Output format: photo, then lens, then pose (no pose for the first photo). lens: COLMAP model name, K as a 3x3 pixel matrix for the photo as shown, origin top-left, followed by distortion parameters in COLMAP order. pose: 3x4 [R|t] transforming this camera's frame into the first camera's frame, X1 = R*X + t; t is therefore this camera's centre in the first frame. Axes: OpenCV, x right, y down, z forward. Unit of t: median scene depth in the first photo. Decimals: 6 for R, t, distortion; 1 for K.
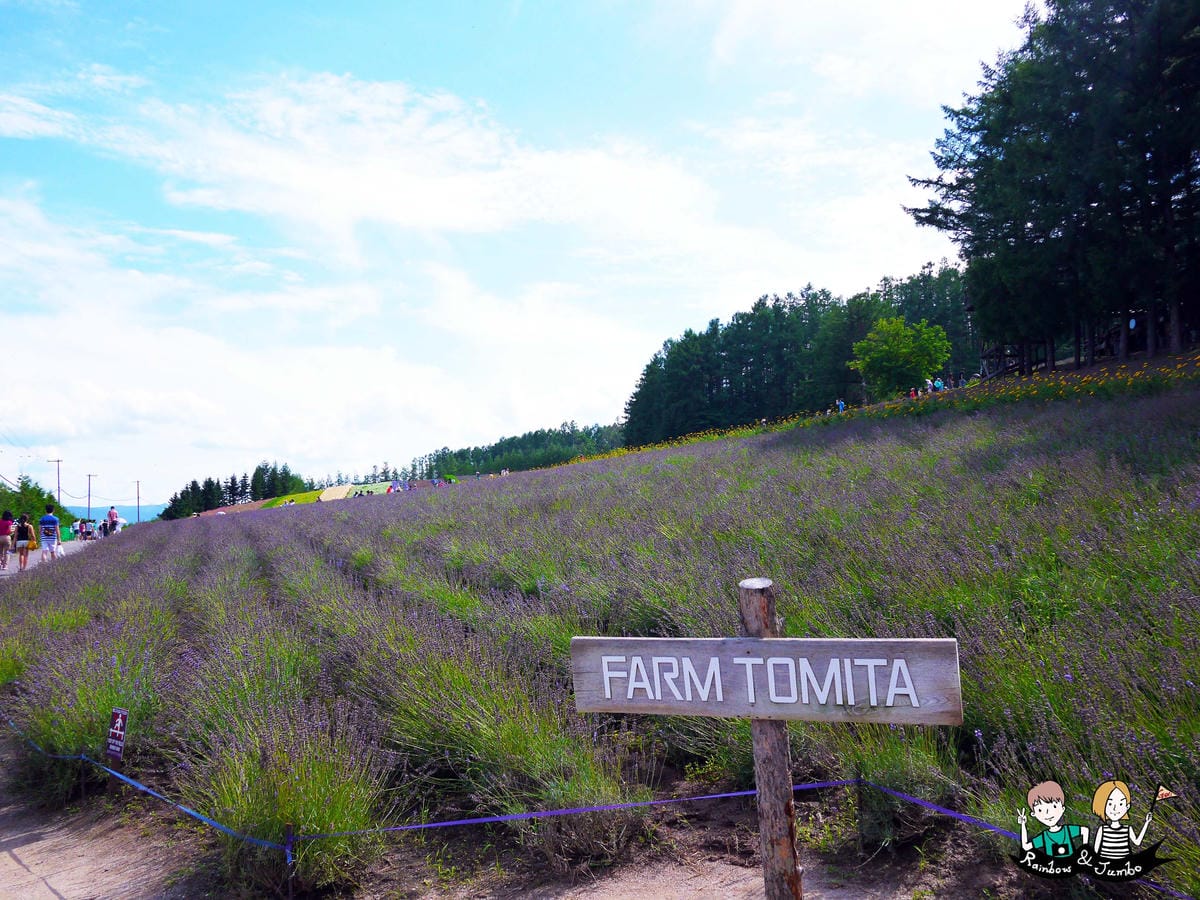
lens RADIAL K [[1038.9, 0, 601.6], [0, 1038.9, 450.4], [0, 0, 1]] dist [-0.013421, -0.014136]
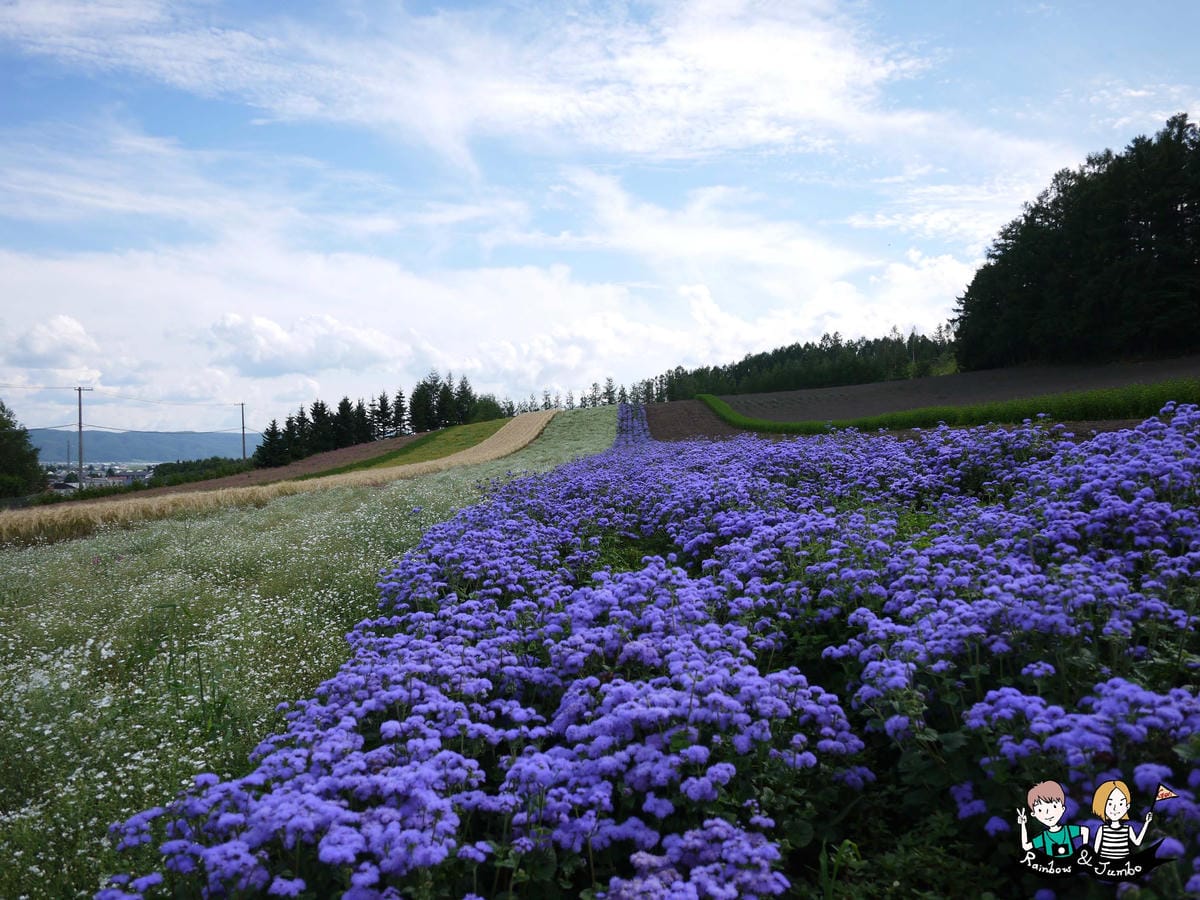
lens RADIAL K [[1038.9, 0, 599.6], [0, 1038.9, 450.5], [0, 0, 1]] dist [-0.013421, -0.014136]
pose [[0.976883, 0.008517, -0.213606, -0.037936], [0.006337, 0.997613, 0.068757, 0.007181], [0.213682, -0.068521, 0.974497, 0.184071]]
